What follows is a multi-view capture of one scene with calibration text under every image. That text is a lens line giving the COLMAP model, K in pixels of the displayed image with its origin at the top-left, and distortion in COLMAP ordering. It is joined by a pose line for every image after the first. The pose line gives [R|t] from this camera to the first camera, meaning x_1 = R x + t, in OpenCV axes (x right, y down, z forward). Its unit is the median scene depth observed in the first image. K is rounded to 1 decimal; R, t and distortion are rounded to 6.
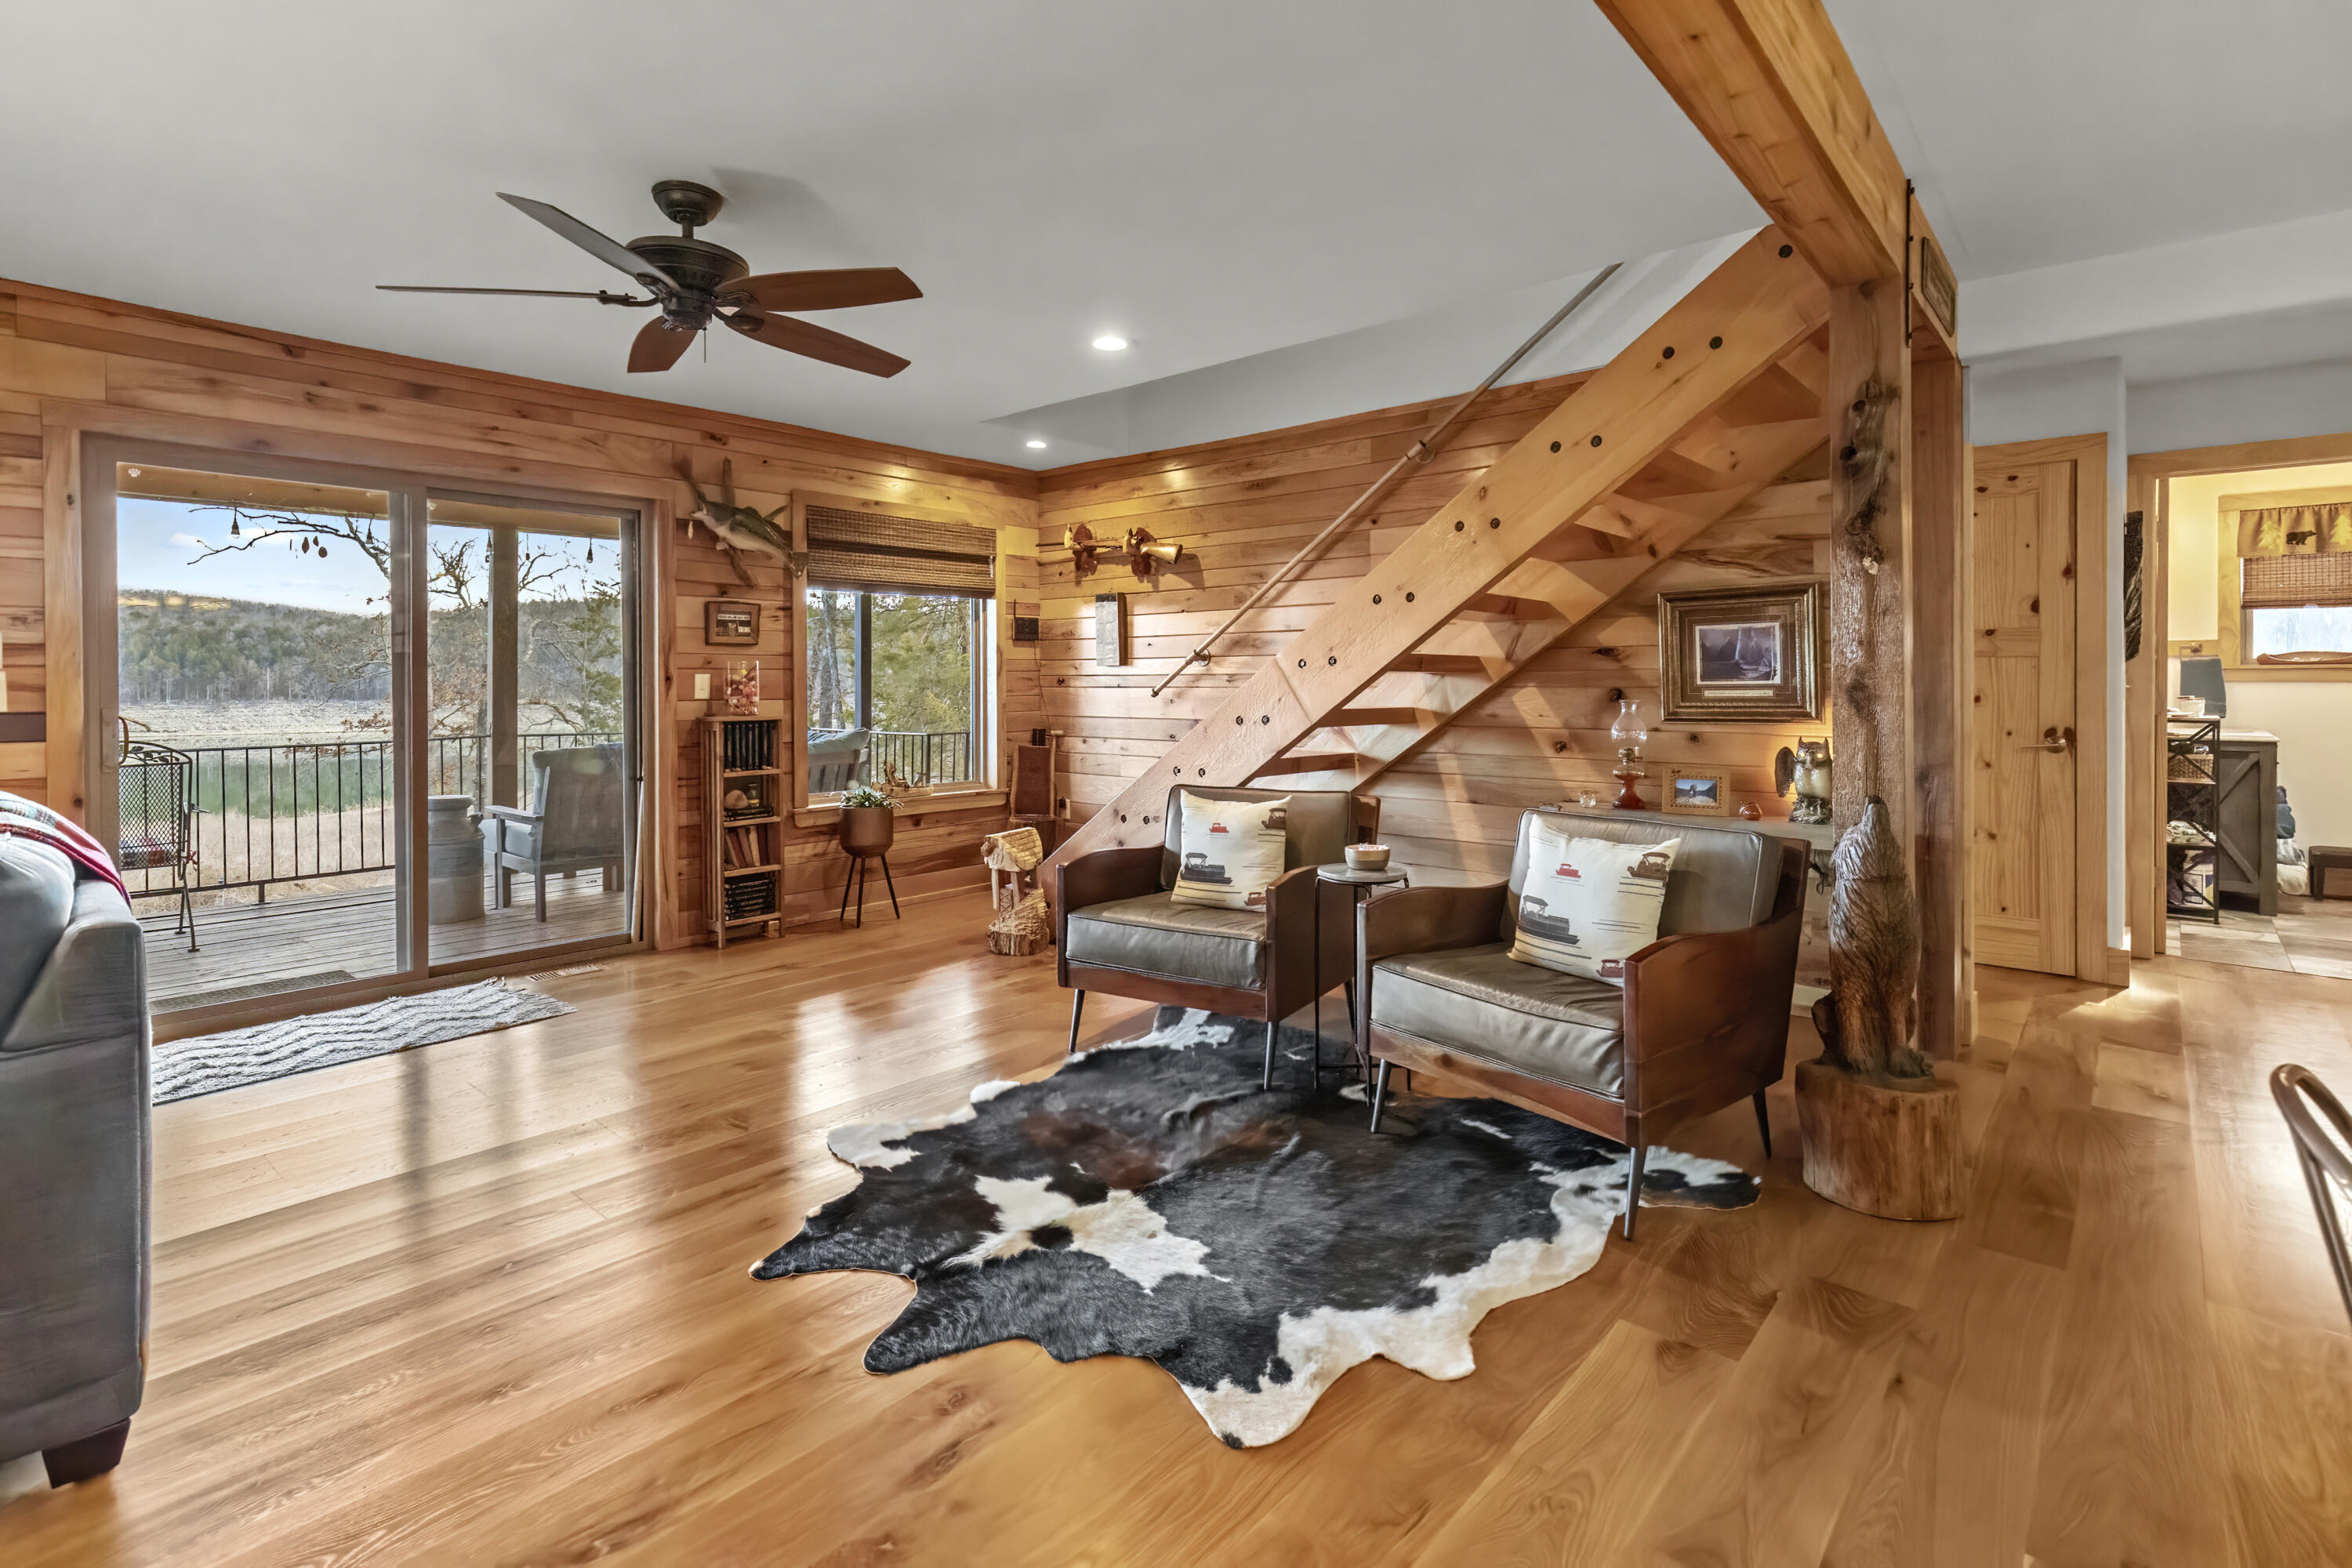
lens RADIAL K [[1116.9, 0, 1171.9], [0, 1116.9, 697.5], [0, 0, 1]] dist [0.013853, -0.006053]
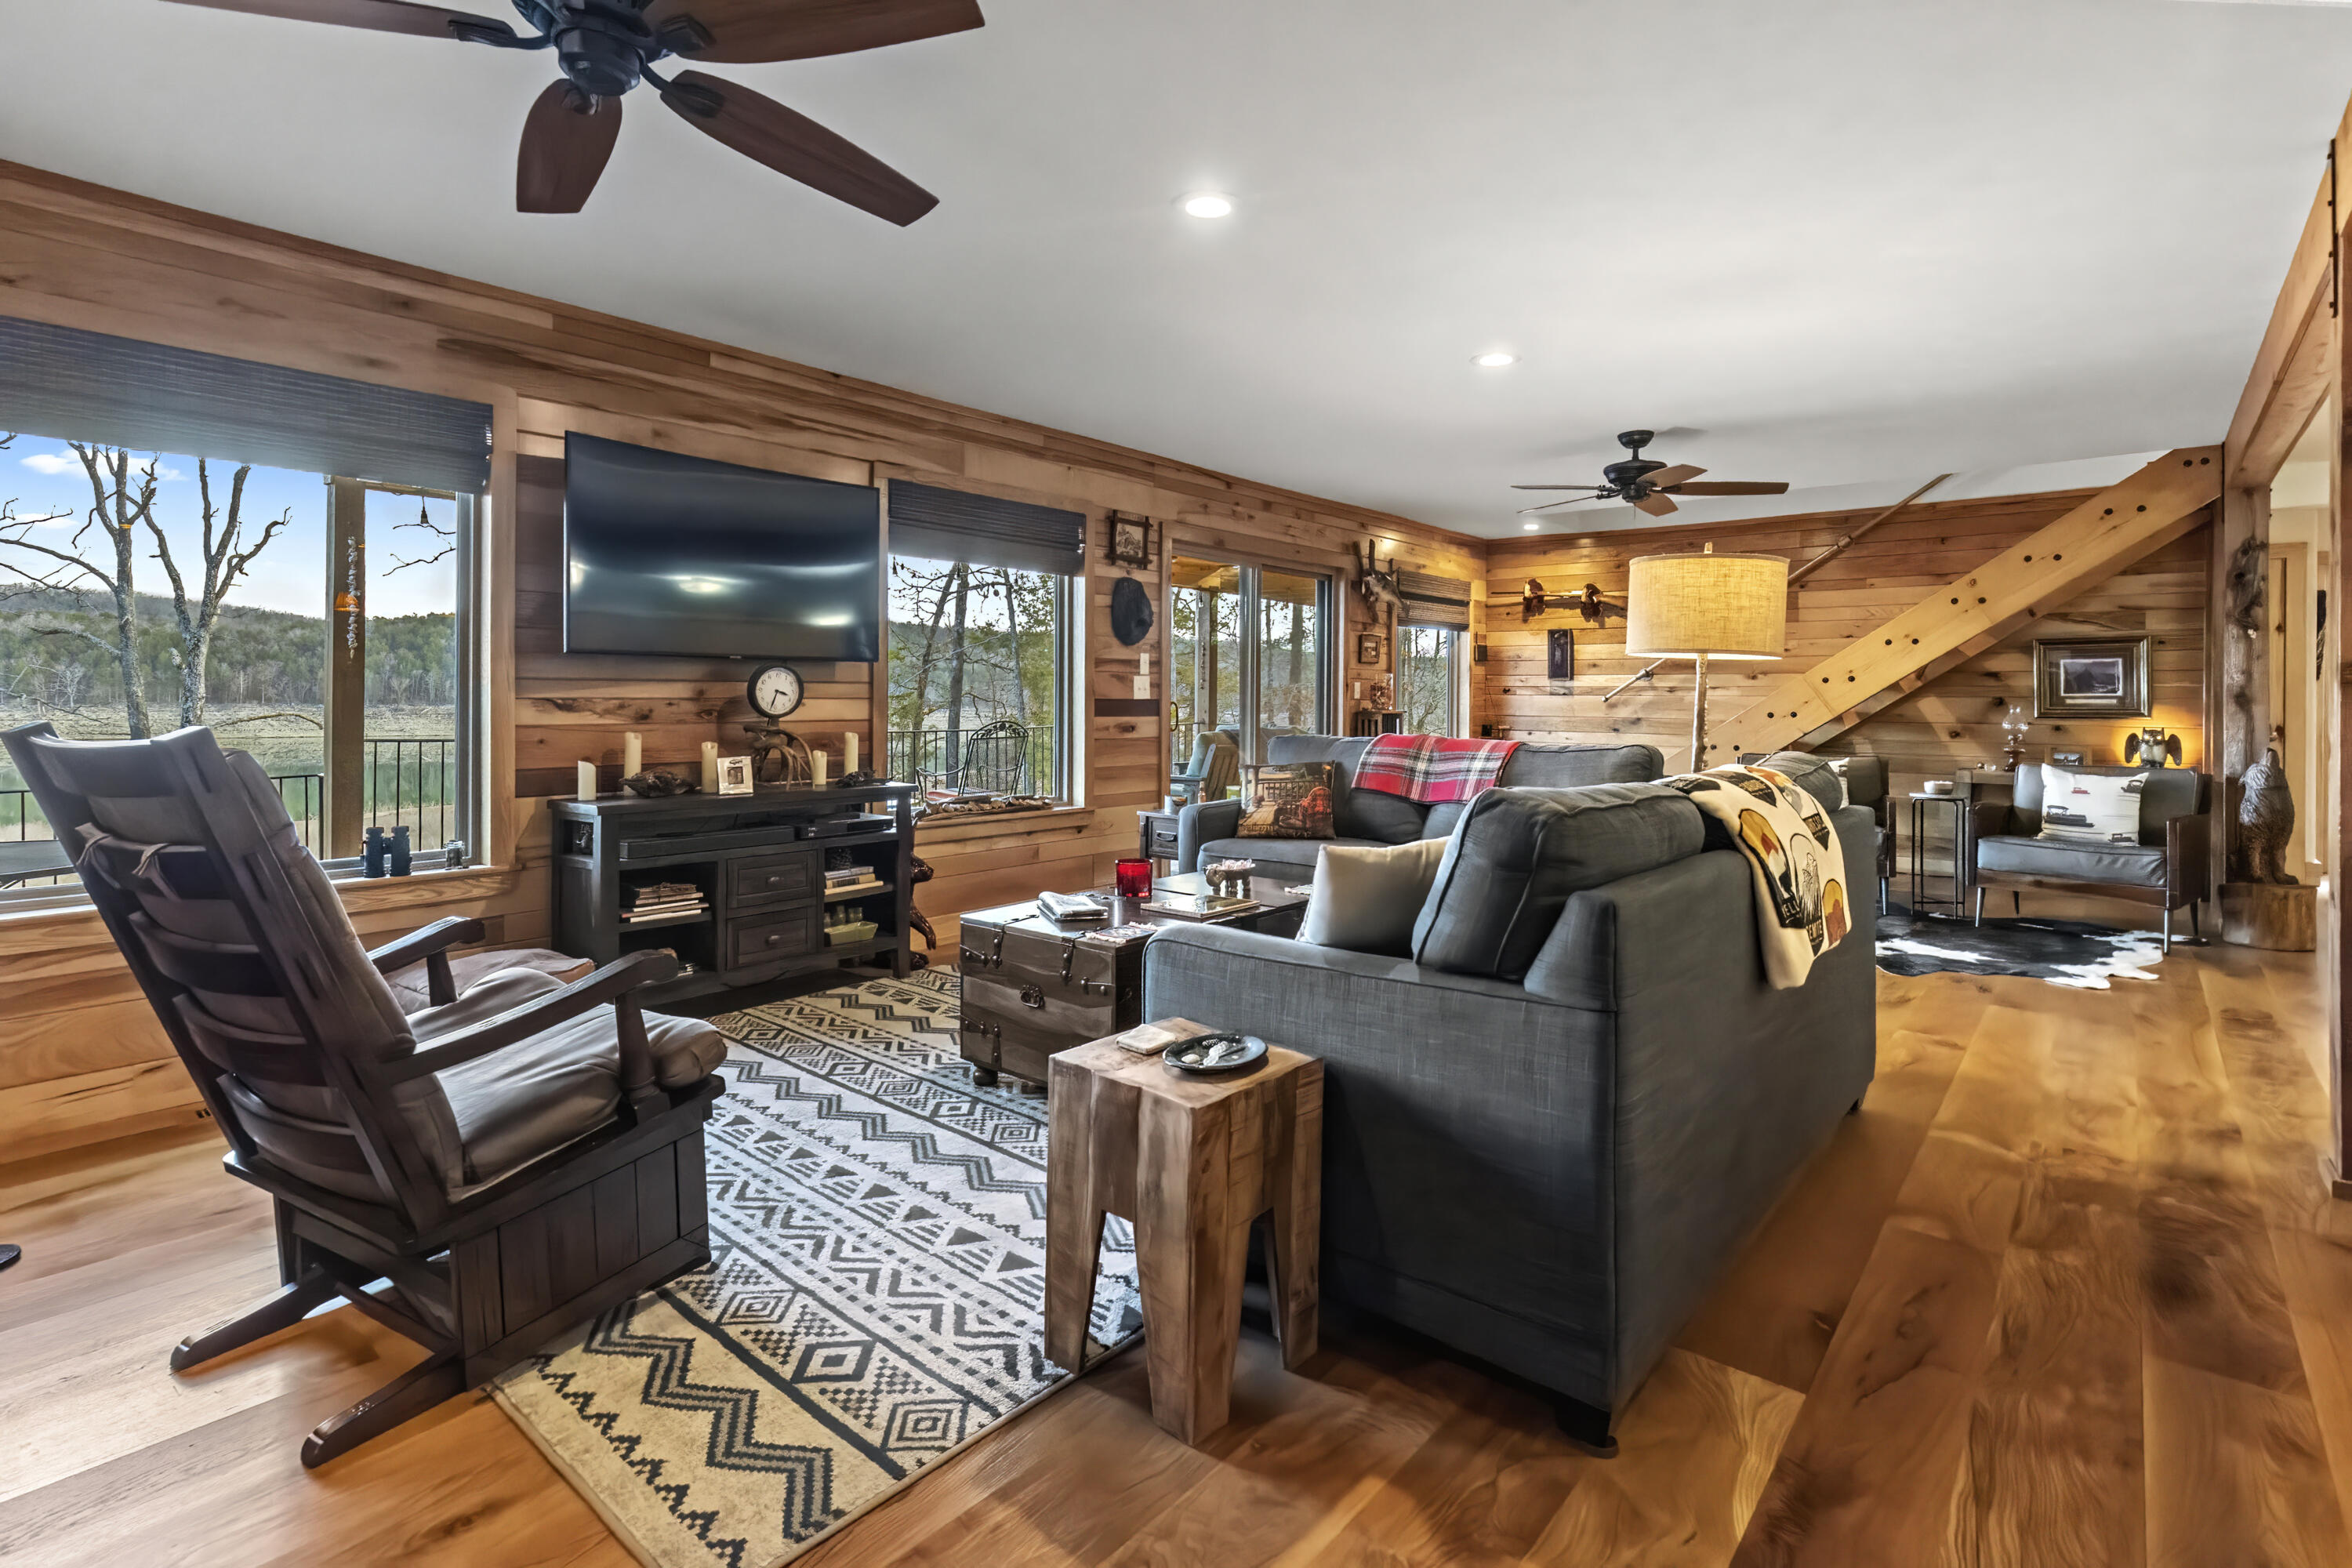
lens RADIAL K [[1116.9, 0, 1171.9], [0, 1116.9, 697.5], [0, 0, 1]] dist [0.013853, -0.006053]
pose [[0.999878, 0.011565, 0.010541, -0.878192], [-0.011420, 0.999841, -0.013728, 0.029502], [-0.010698, 0.013606, 0.999850, -0.647398]]
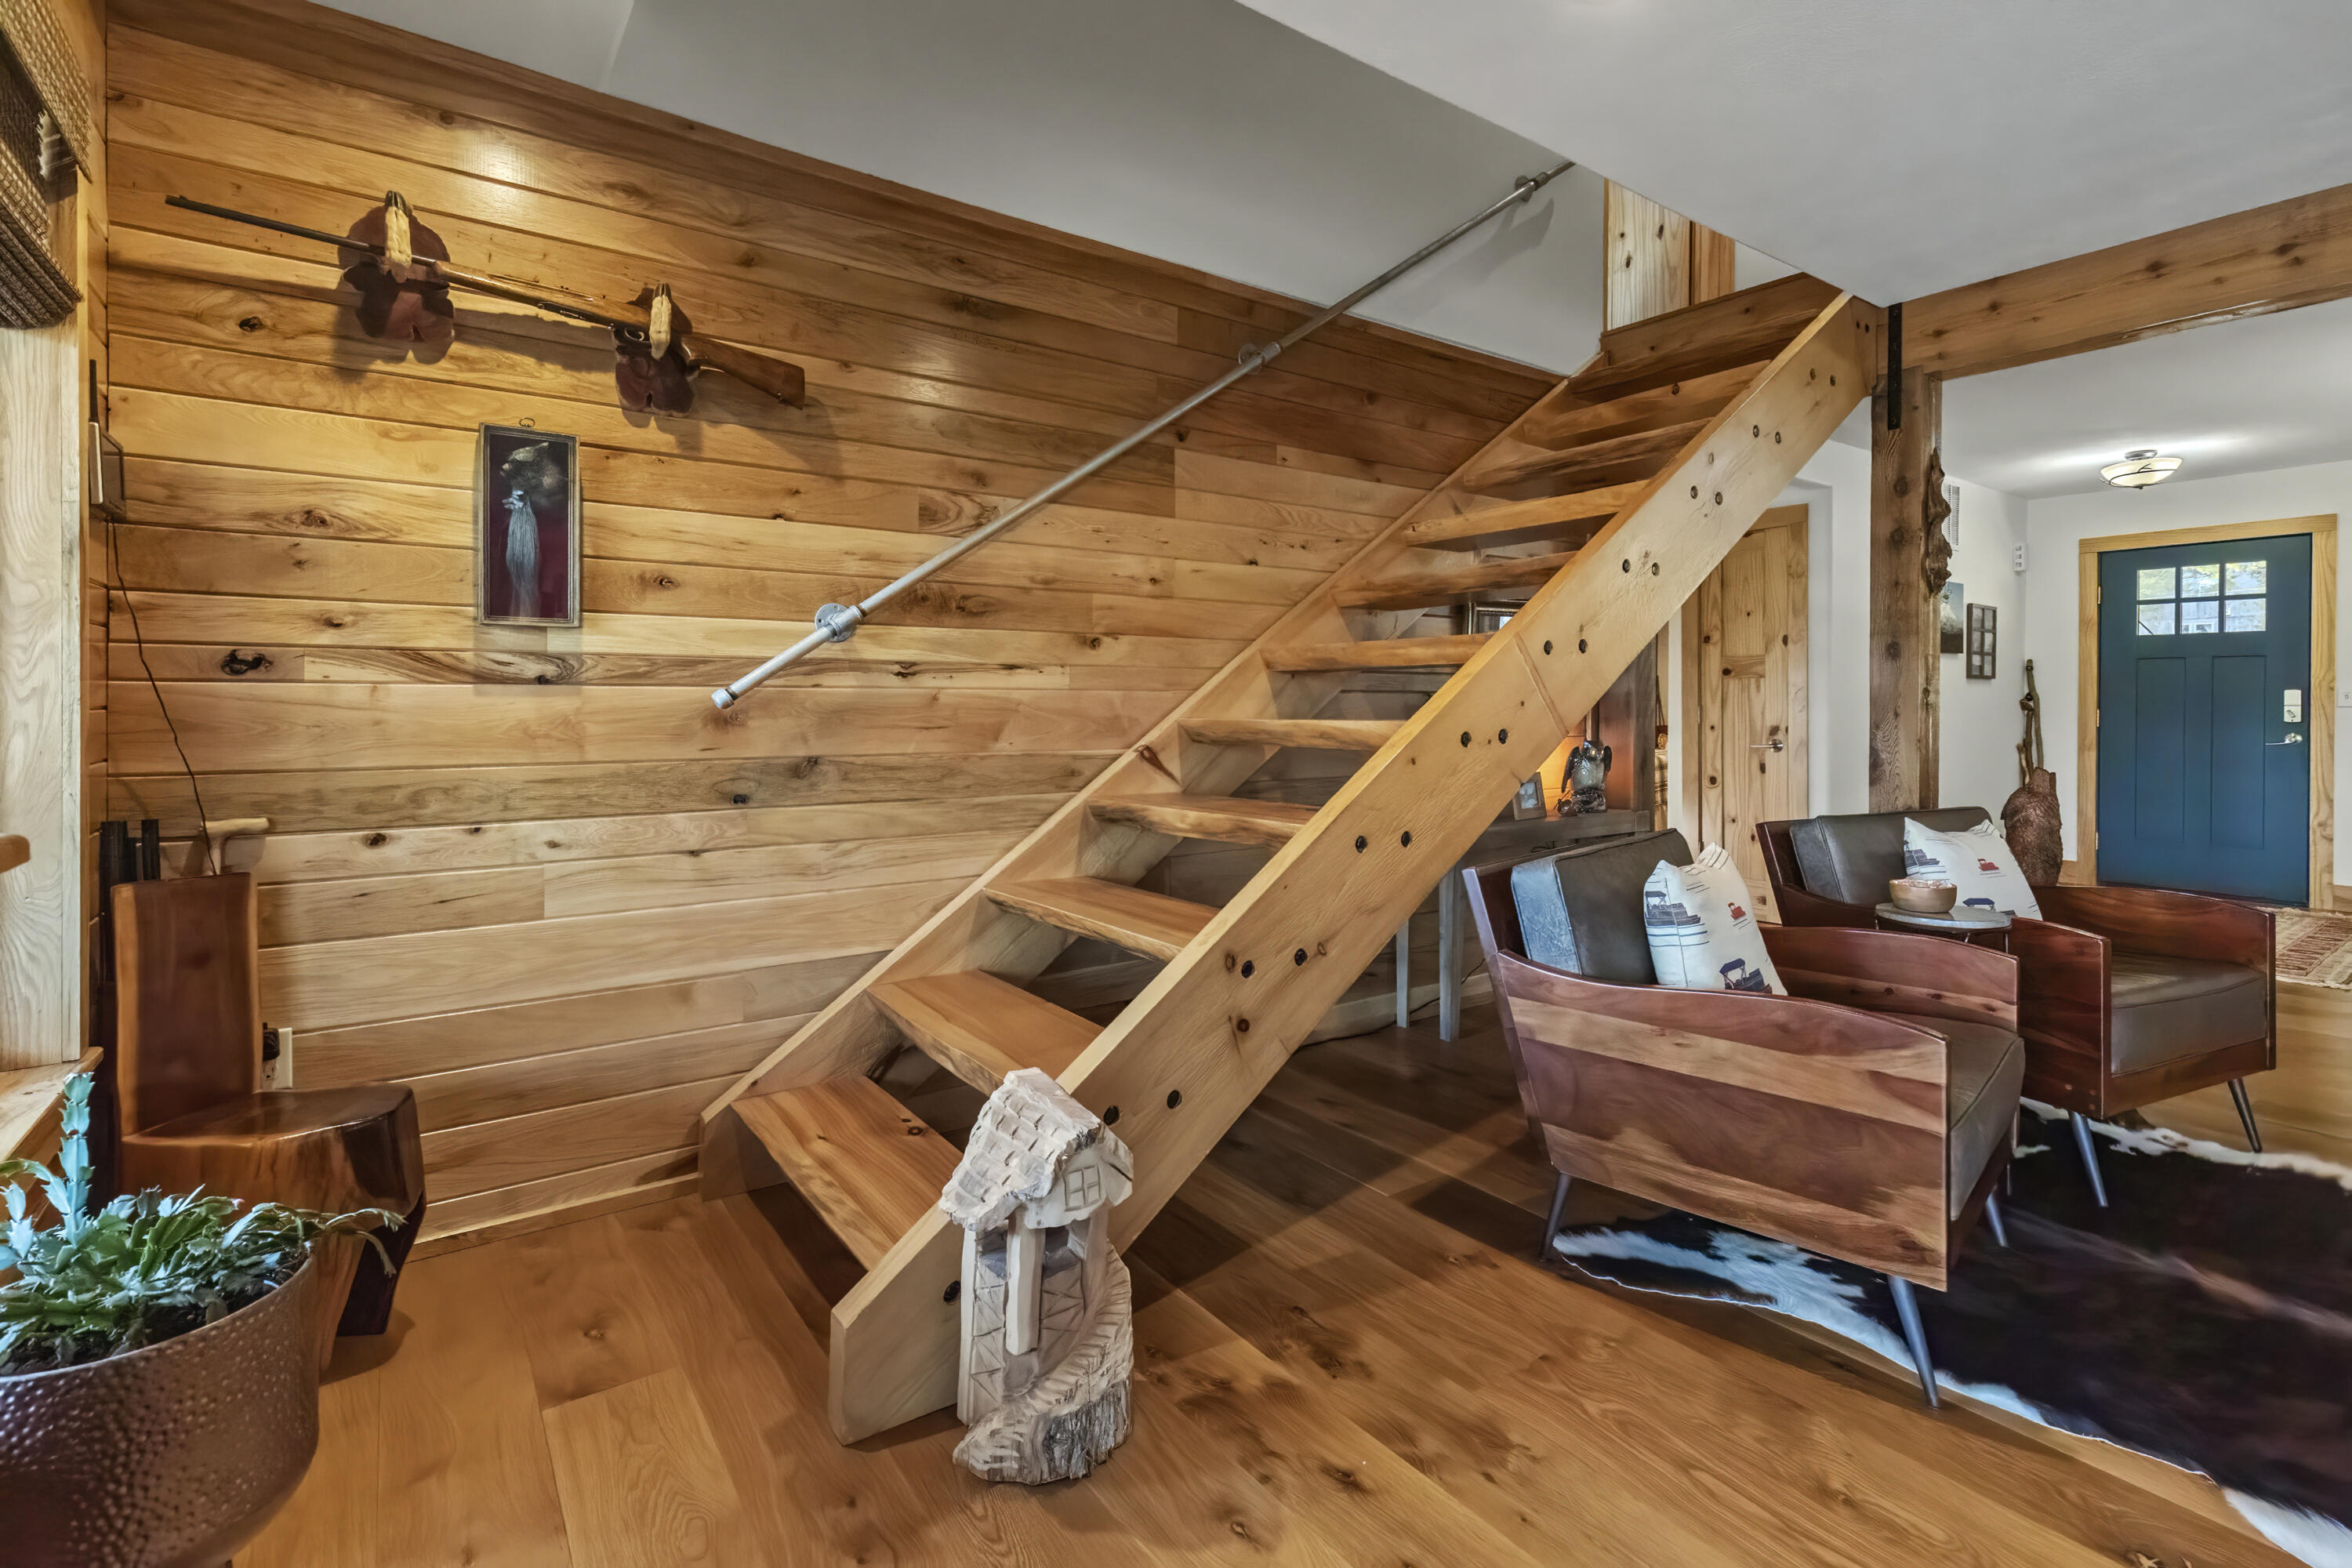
lens RADIAL K [[1116.9, 0, 1171.9], [0, 1116.9, 697.5], [0, 0, 1]] dist [0.013853, -0.006053]
pose [[0.203140, 0.010412, 0.979094, -0.588668], [0.012906, 0.999828, -0.013310, 0.005227], [-0.979065, 0.015340, 0.202970, 1.120163]]
